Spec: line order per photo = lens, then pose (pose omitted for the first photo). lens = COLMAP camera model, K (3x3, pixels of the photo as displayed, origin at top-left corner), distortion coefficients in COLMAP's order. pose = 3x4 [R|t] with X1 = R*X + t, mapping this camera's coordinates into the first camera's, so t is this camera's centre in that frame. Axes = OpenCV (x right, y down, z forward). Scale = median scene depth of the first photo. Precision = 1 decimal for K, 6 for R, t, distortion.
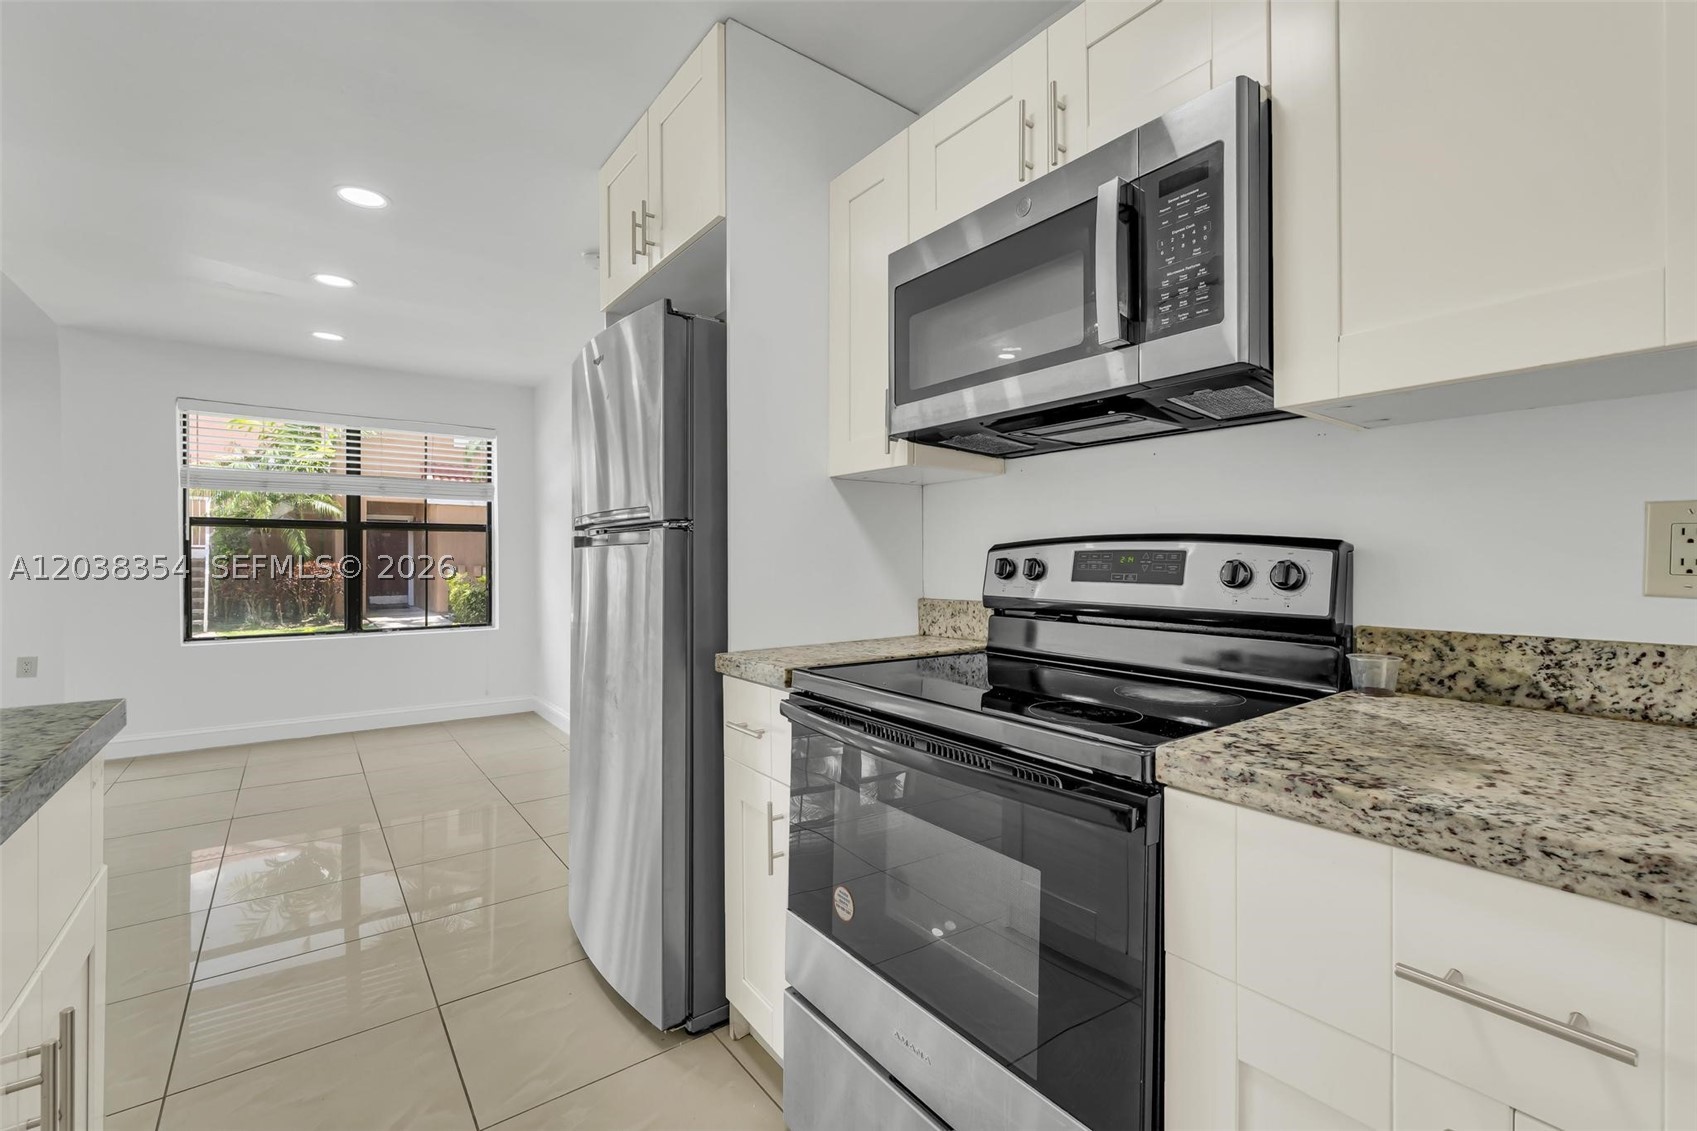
lens RADIAL K [[724.3, 0, 845.3], [0, 724.3, 564.7], [0, 0, 1]] dist [0.001019, -0.002814]
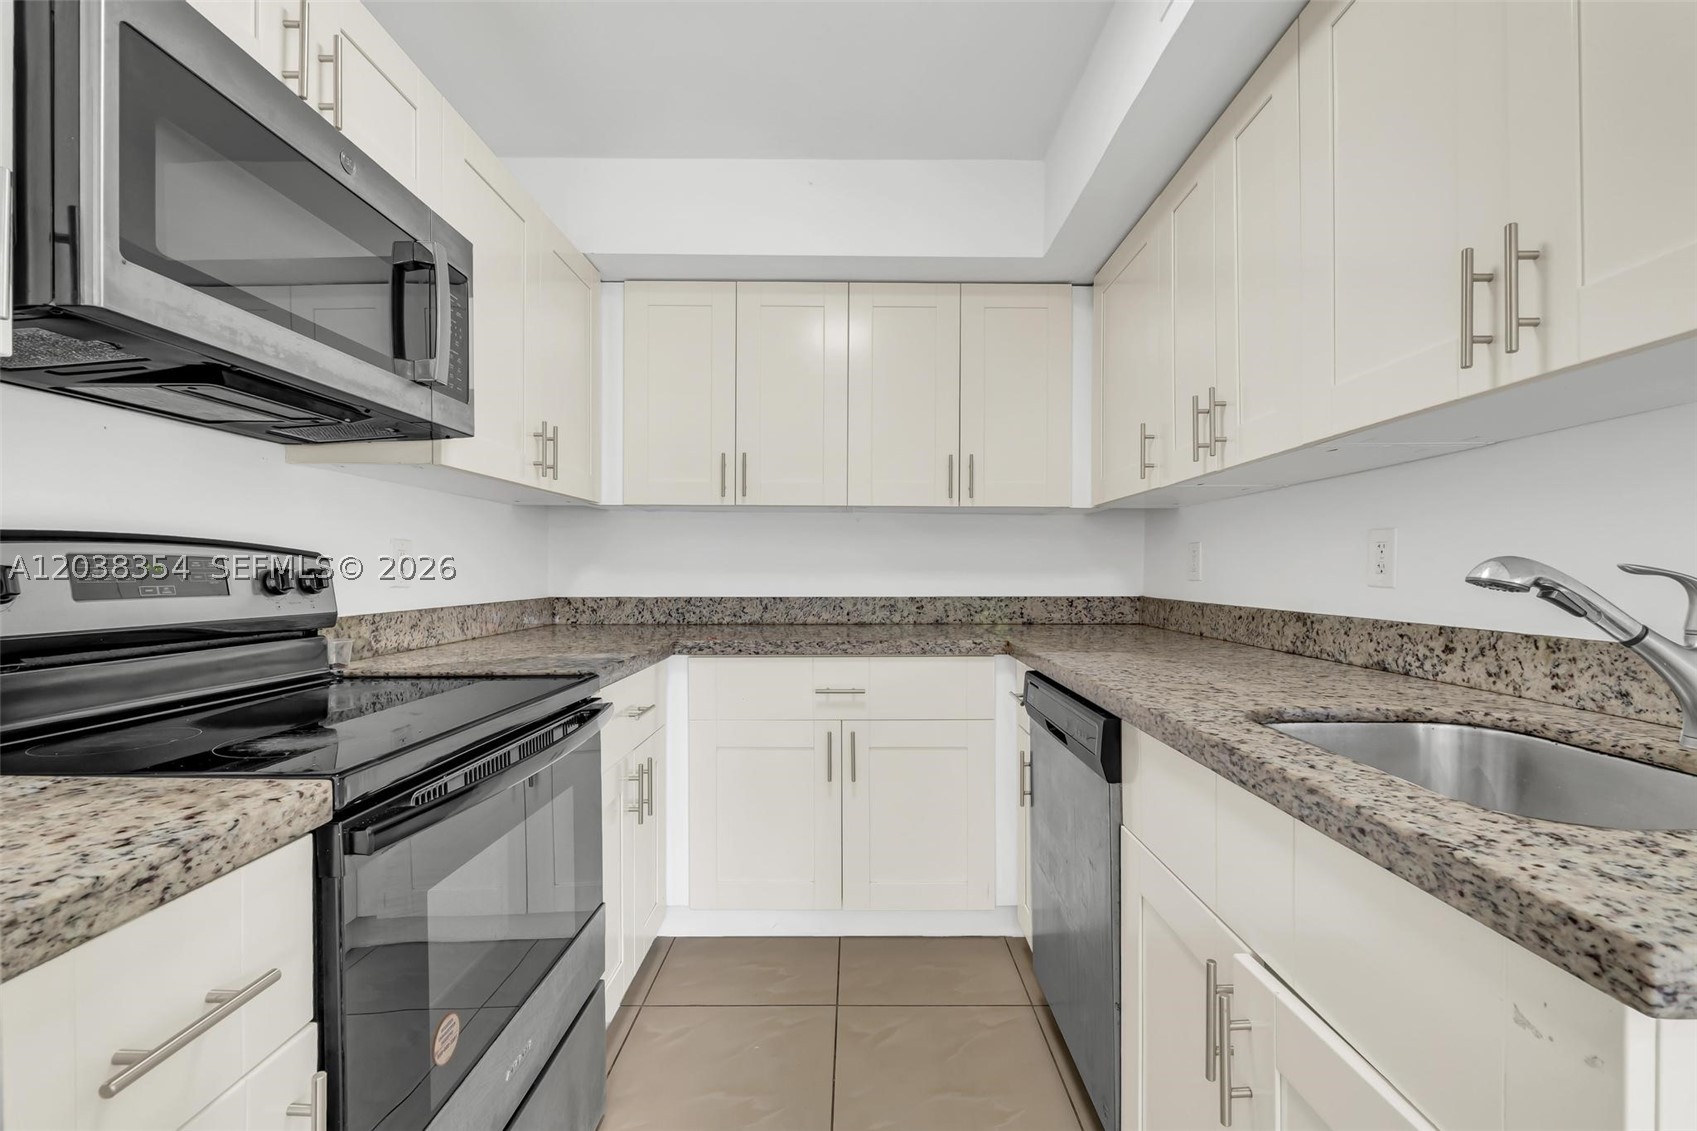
lens RADIAL K [[724.3, 0, 857.8], [0, 724.3, 572.7], [0, 0, 1]] dist [0.001019, -0.002814]
pose [[-0.800145, -0.003677, 0.599795, -0.193517], [0.002178, 0.999957, 0.009036, -0.001964], [-0.599803, 0.008537, -0.800103, 0.335524]]
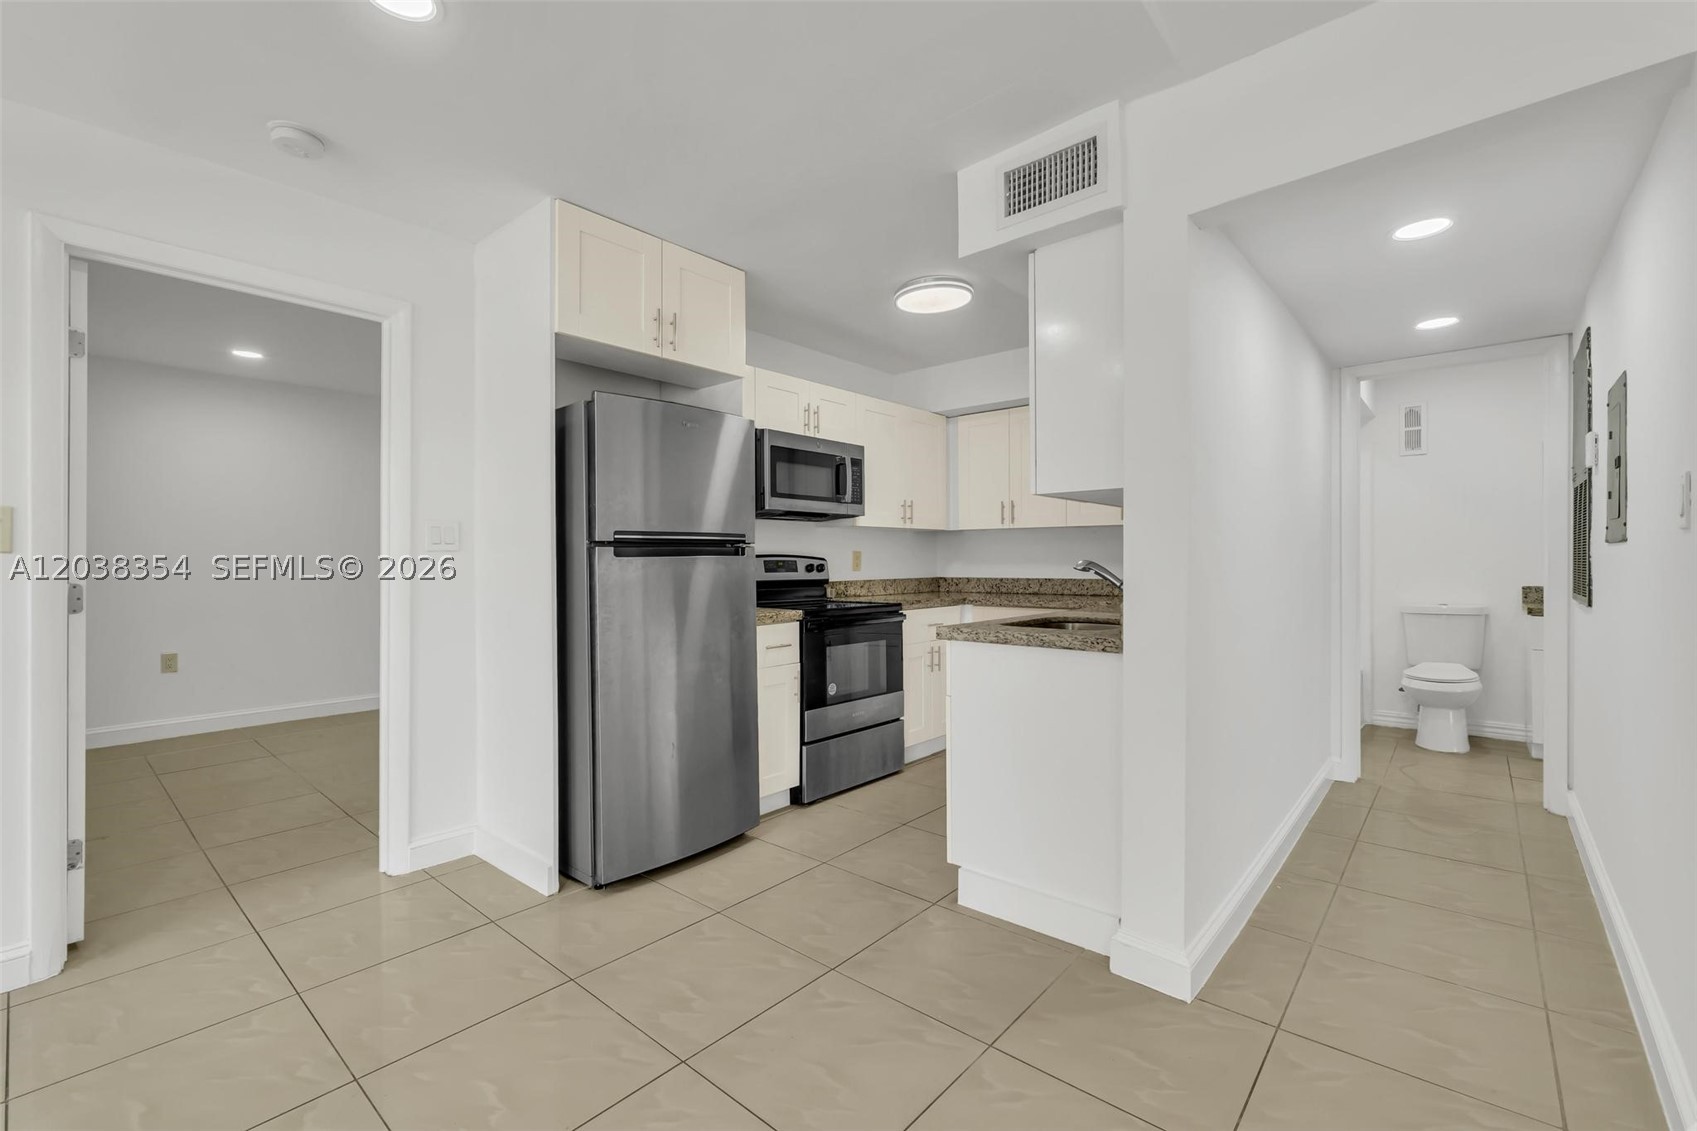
lens RADIAL K [[724.3, 0, 857.6], [0, 724.3, 561.8], [0, 0, 1]] dist [0.001019, -0.002814]
pose [[-0.217442, -0.001235, 0.976072, -0.676485], [0.010304, 0.999941, 0.003561, -0.006045], [-0.976019, 0.010832, -0.217416, 0.377163]]
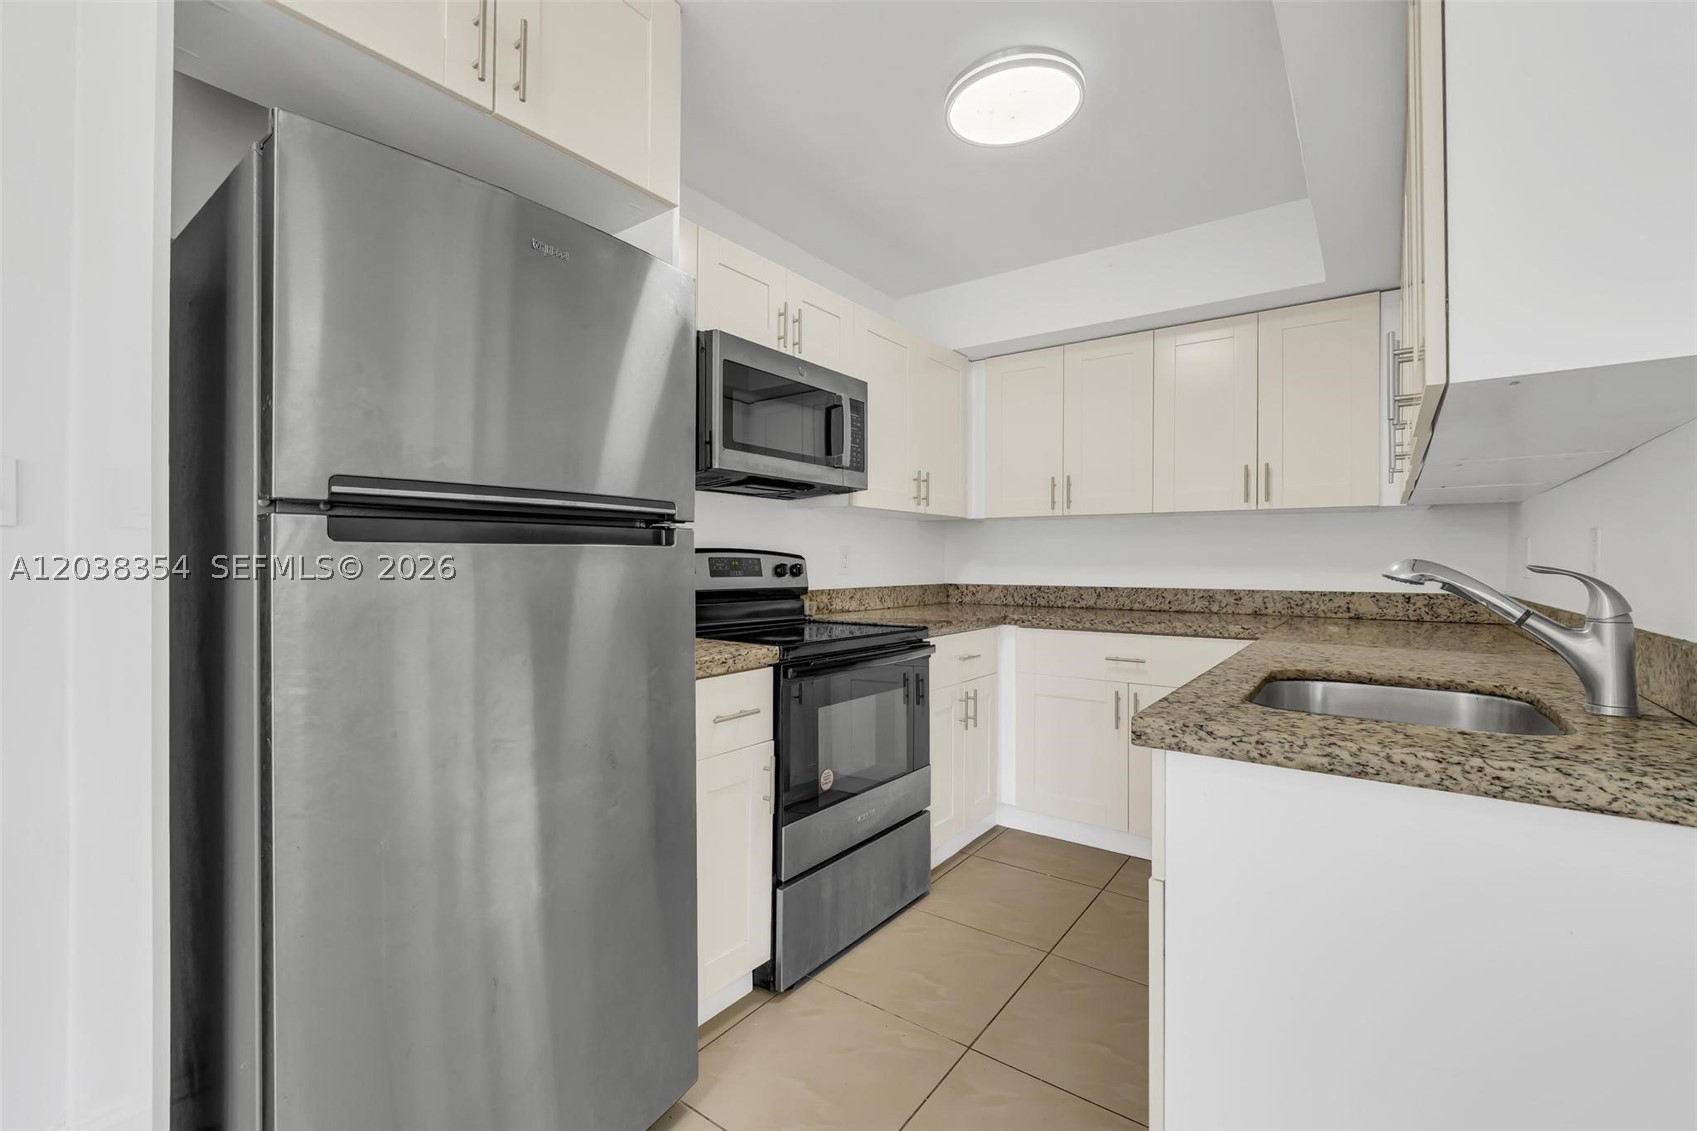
lens RADIAL K [[724.3, 0, 862.9], [0, 724.3, 557.3], [0, 0, 1]] dist [0.001019, -0.002814]
pose [[-0.301332, 0.004205, 0.953510, -0.388718], [0.001146, 0.999991, -0.004048, -0.003856], [-0.953519, -0.000127, -0.301334, 0.354086]]
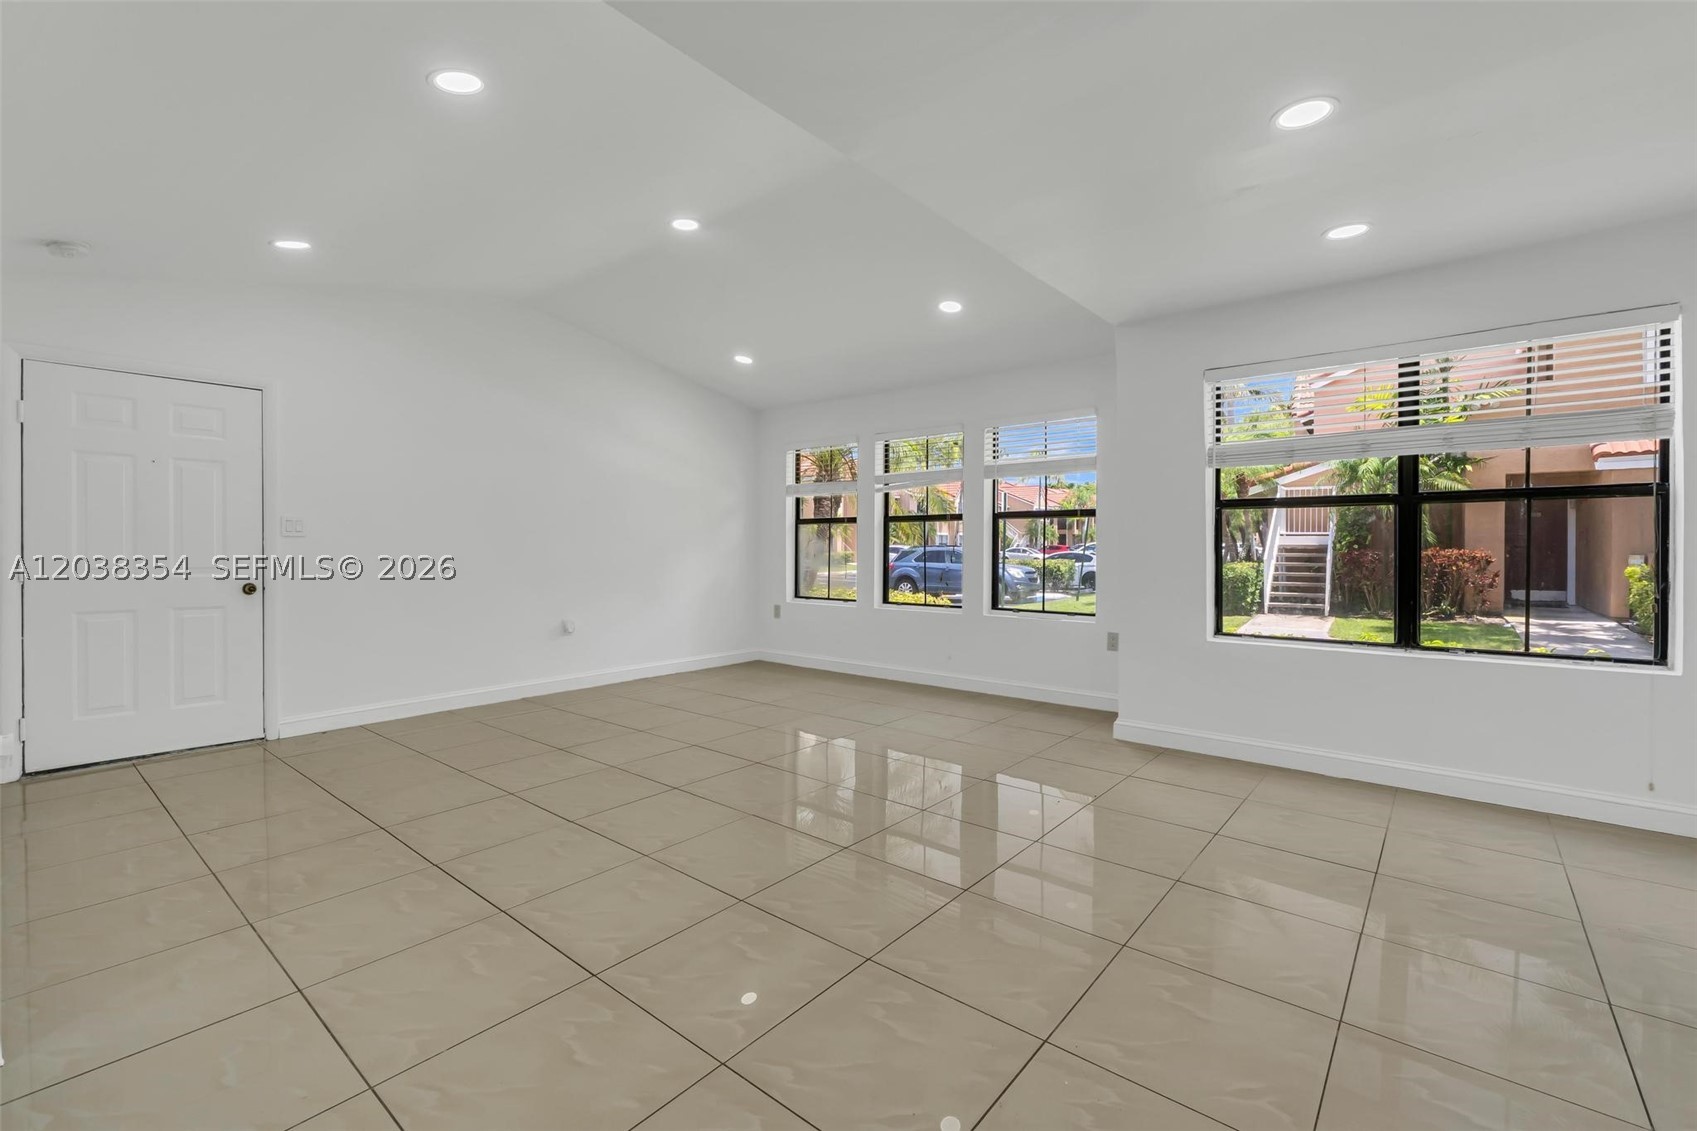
lens RADIAL K [[724.3, 0, 861.6], [0, 724.3, 554.9], [0, 0, 1]] dist [0.001019, -0.002814]
pose [[0.235517, 0.009371, -0.971825, -0.112055], [-0.003769, 0.999955, 0.008729, -0.001826], [0.971863, 0.001607, 0.235542, 0.307811]]
